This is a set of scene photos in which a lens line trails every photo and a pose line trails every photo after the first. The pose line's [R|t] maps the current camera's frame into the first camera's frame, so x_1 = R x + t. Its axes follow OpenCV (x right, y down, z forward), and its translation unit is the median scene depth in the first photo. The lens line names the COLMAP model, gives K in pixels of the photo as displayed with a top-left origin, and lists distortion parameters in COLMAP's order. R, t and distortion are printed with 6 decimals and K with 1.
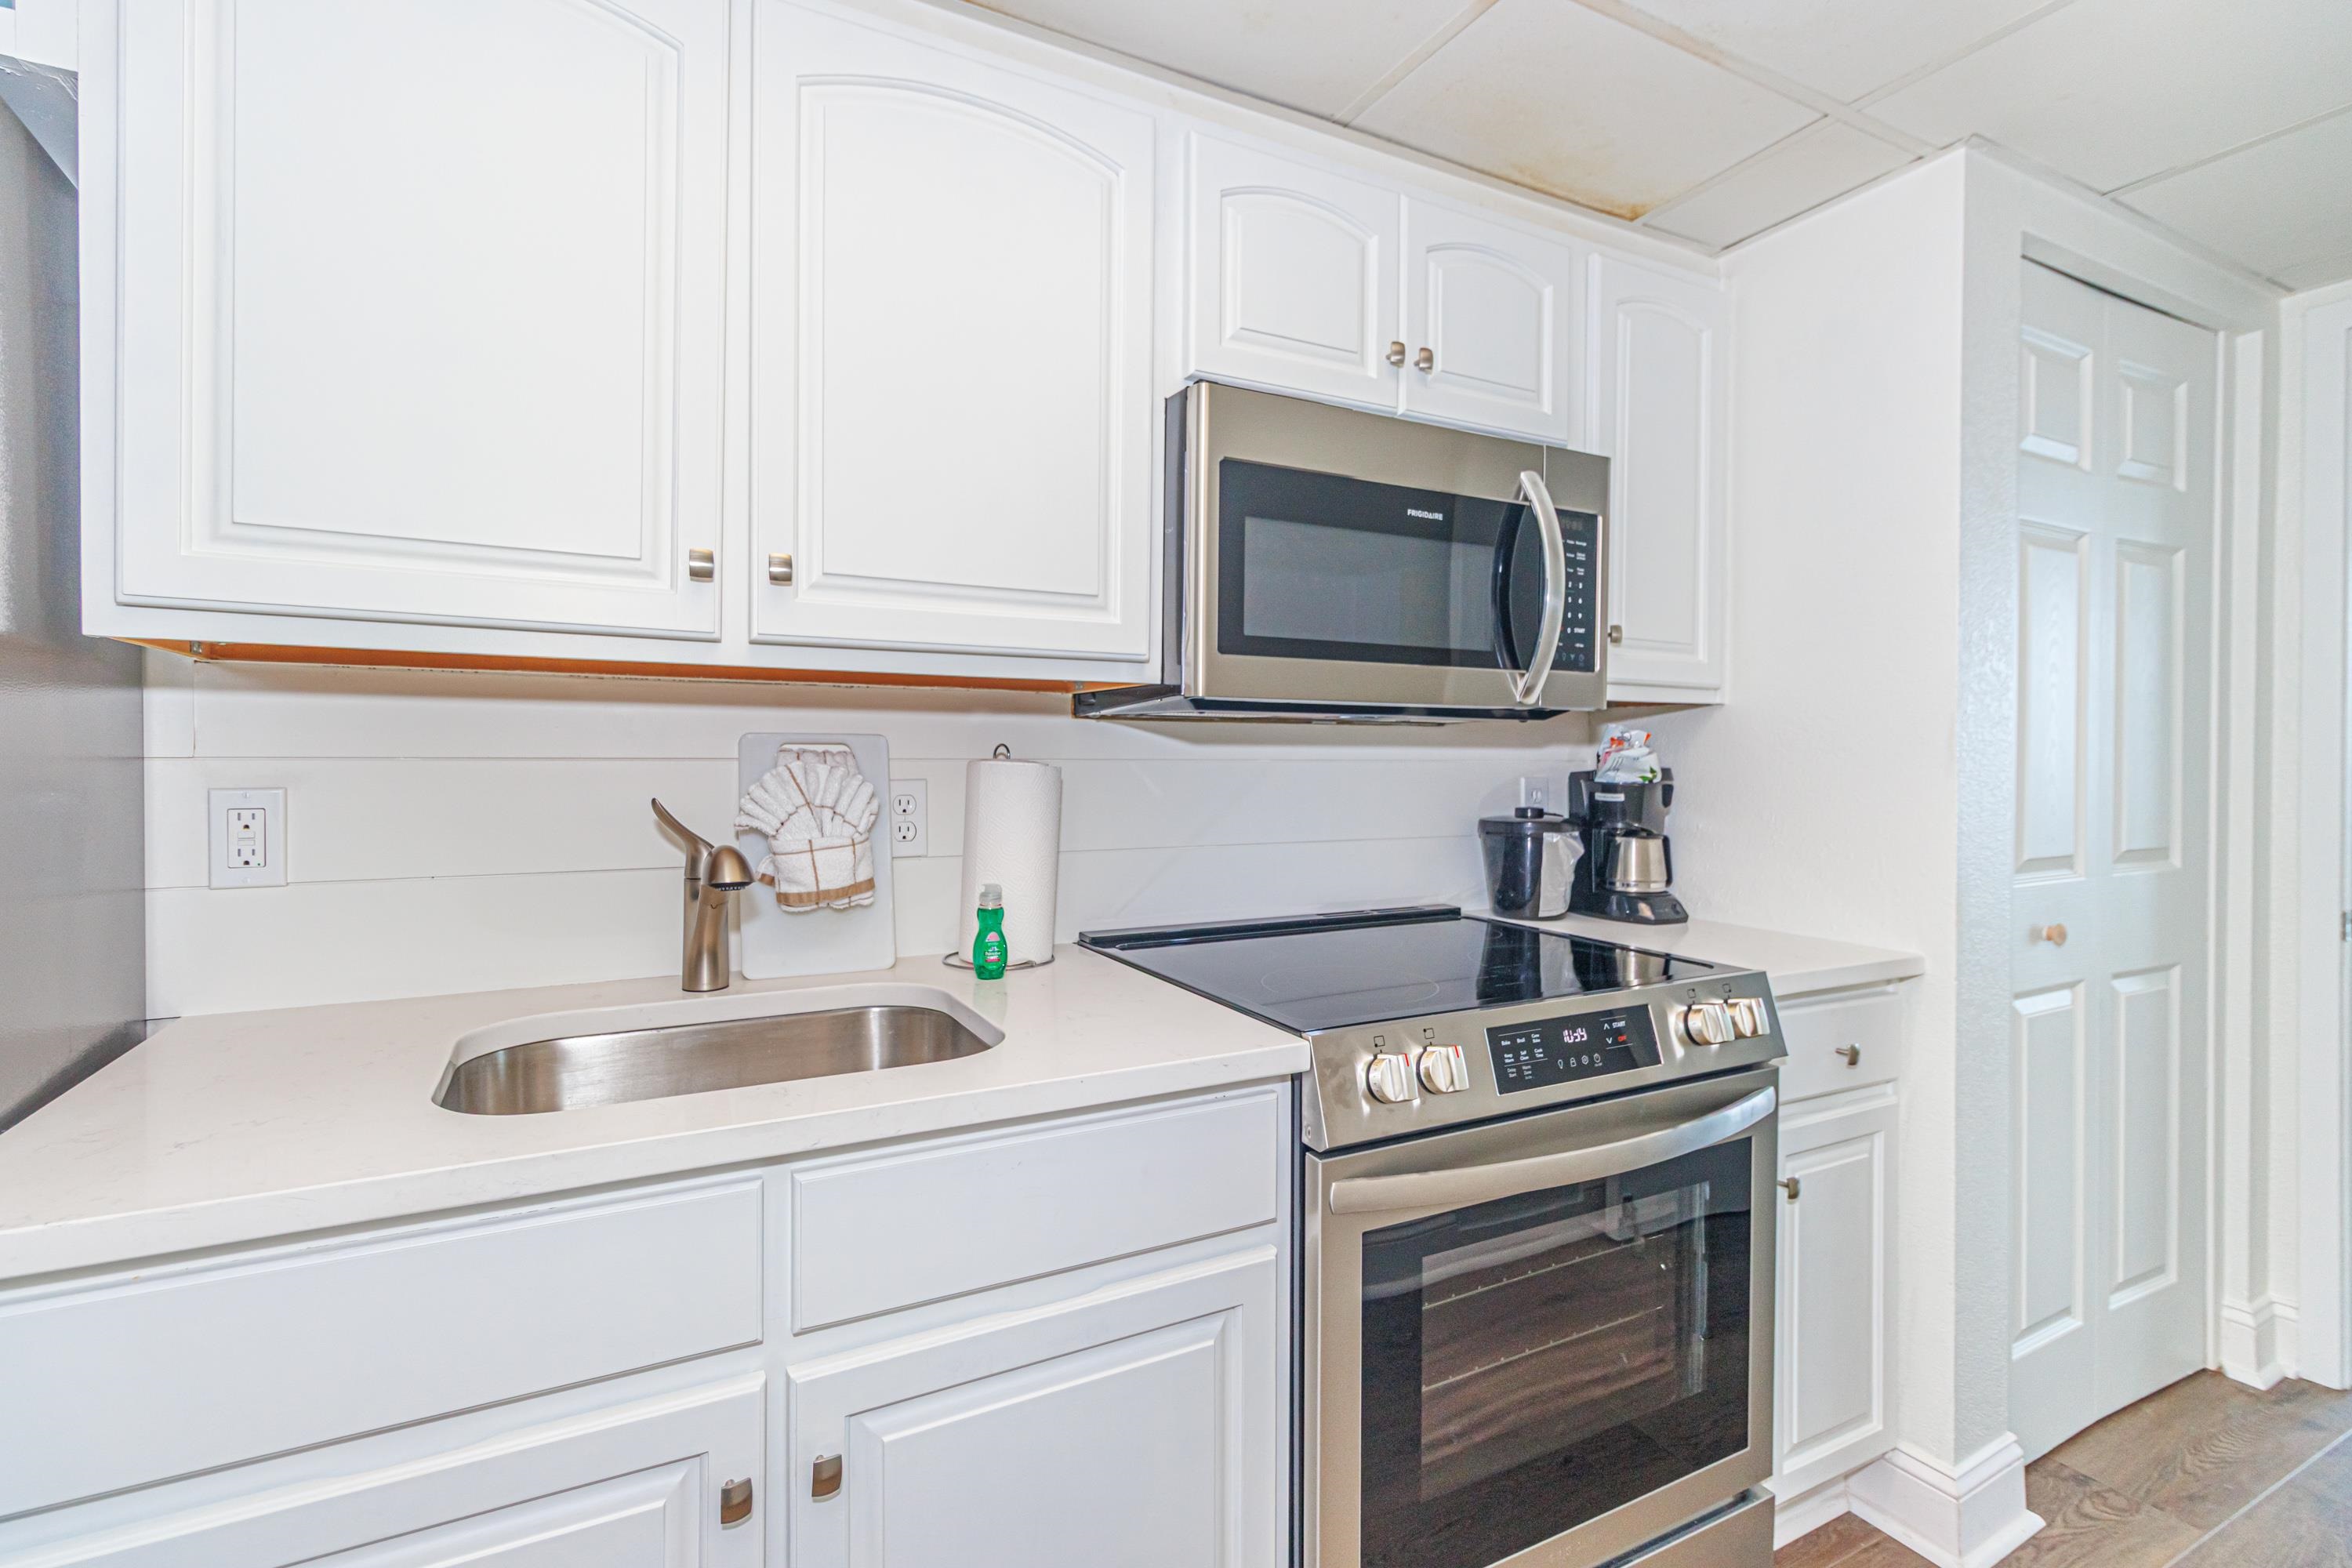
lens RADIAL K [[1080.9, 0, 1154.9], [0, 1080.9, 767.0], [0, 0, 1]] dist [0.003760, 0.000735]
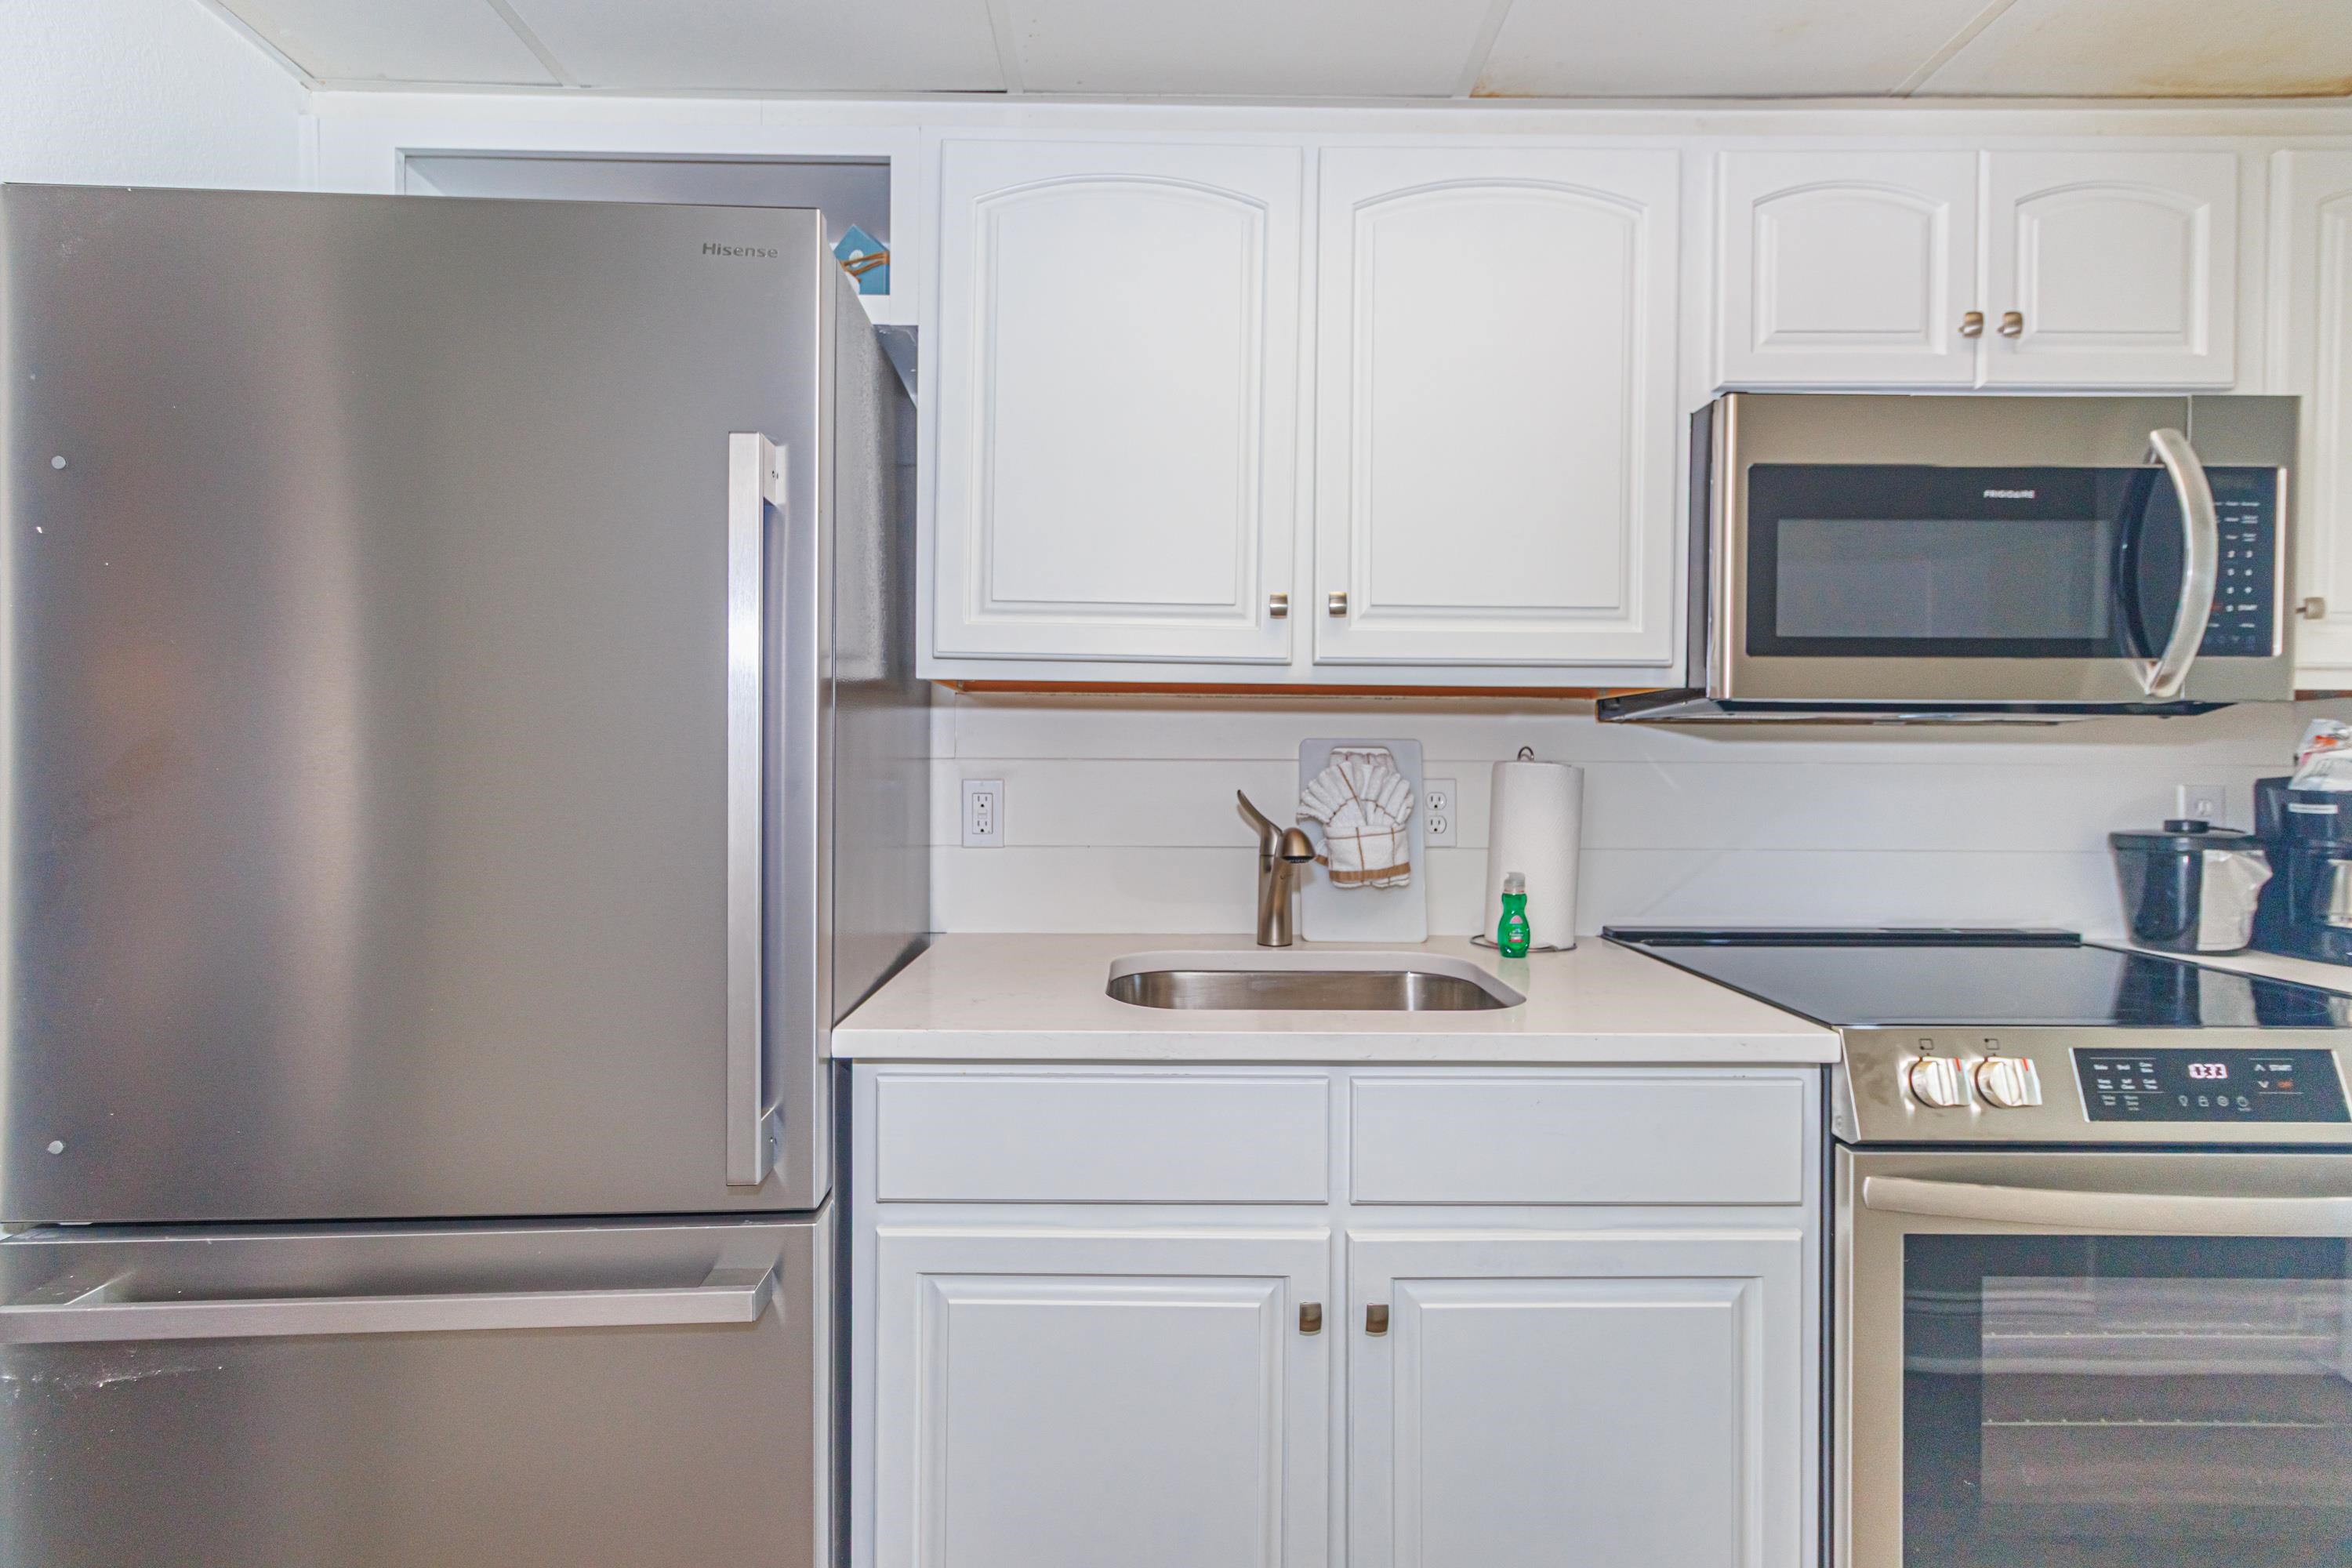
lens RADIAL K [[1080.9, 0, 1154.9], [0, 1080.9, 767.0], [0, 0, 1]] dist [0.003760, 0.000735]
pose [[0.888859, 0.001659, -0.458177, 0.029143], [-0.006673, 0.999934, -0.009324, 0.013196], [0.458131, 0.011345, 0.888812, -0.161474]]
